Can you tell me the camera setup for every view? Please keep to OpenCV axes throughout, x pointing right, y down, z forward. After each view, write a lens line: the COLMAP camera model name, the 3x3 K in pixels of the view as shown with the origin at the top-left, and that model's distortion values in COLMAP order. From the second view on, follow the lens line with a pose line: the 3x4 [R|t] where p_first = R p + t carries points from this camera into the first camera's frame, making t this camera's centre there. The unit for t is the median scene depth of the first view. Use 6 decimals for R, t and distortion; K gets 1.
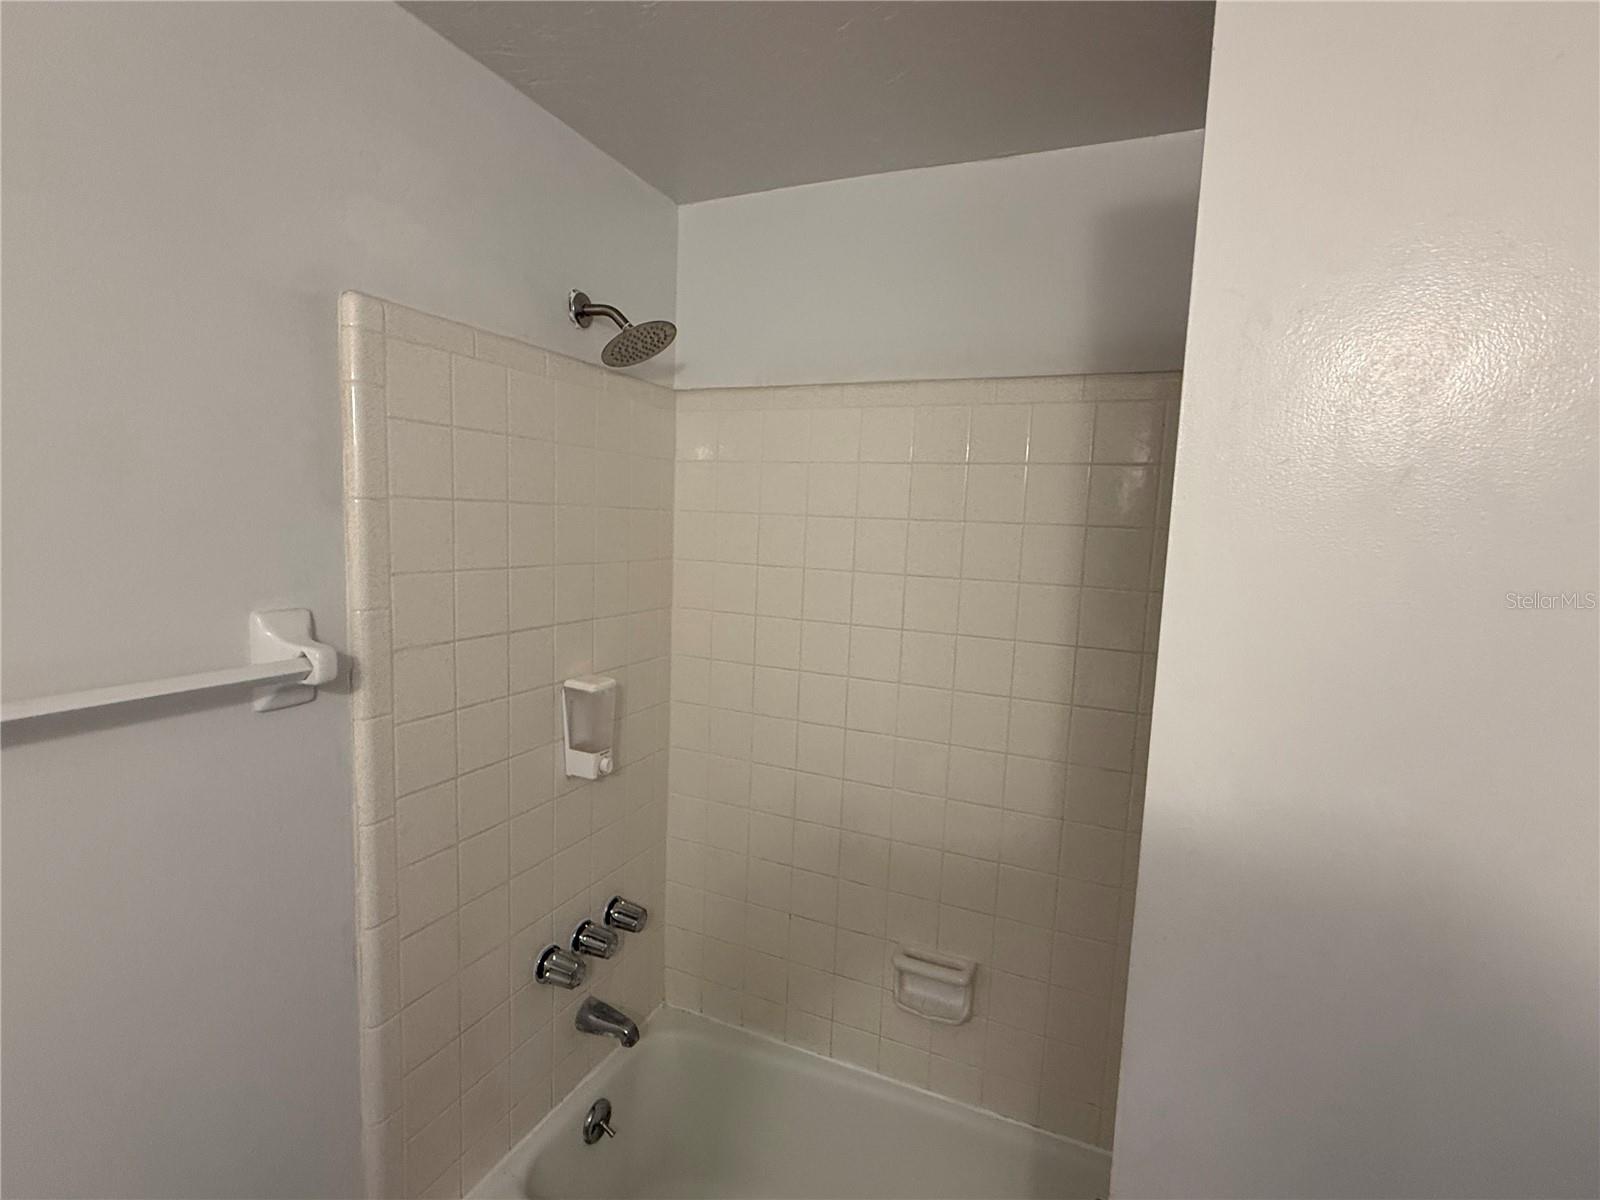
lens RADIAL K [[754.2, 0, 801.5], [0, 754.2, 605.2], [0, 0, 1]] dist [0.001772, -0.000271]
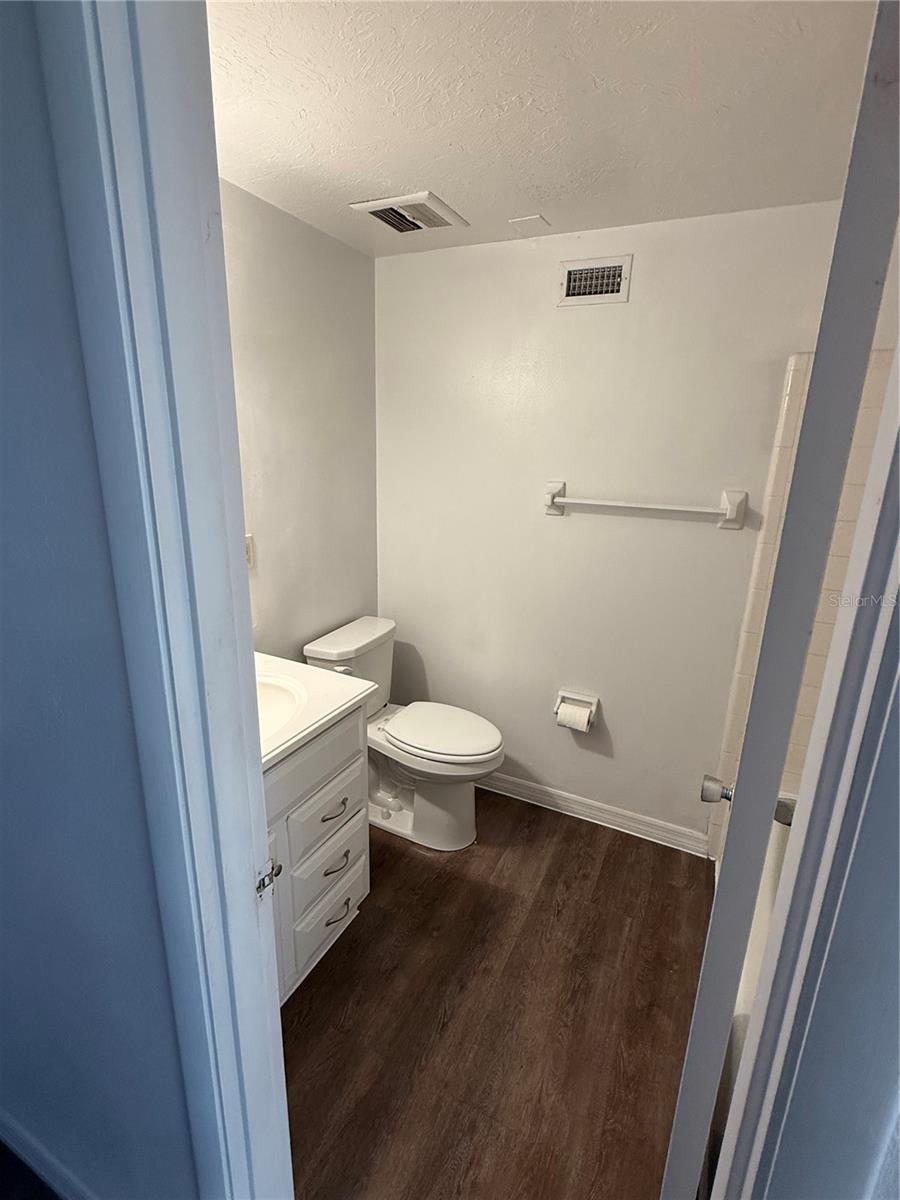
lens RADIAL K [[565.6, 0, 450.0], [0, 565.6, 600.0], [0, 0, 1]] dist [0.001772, -0.000271]
pose [[-0.041751, 0.232675, -0.971658, 1.307119], [-0.137656, 0.961892, 0.236251, 0.041546], [0.989600, 0.143618, -0.008131, 0.088919]]
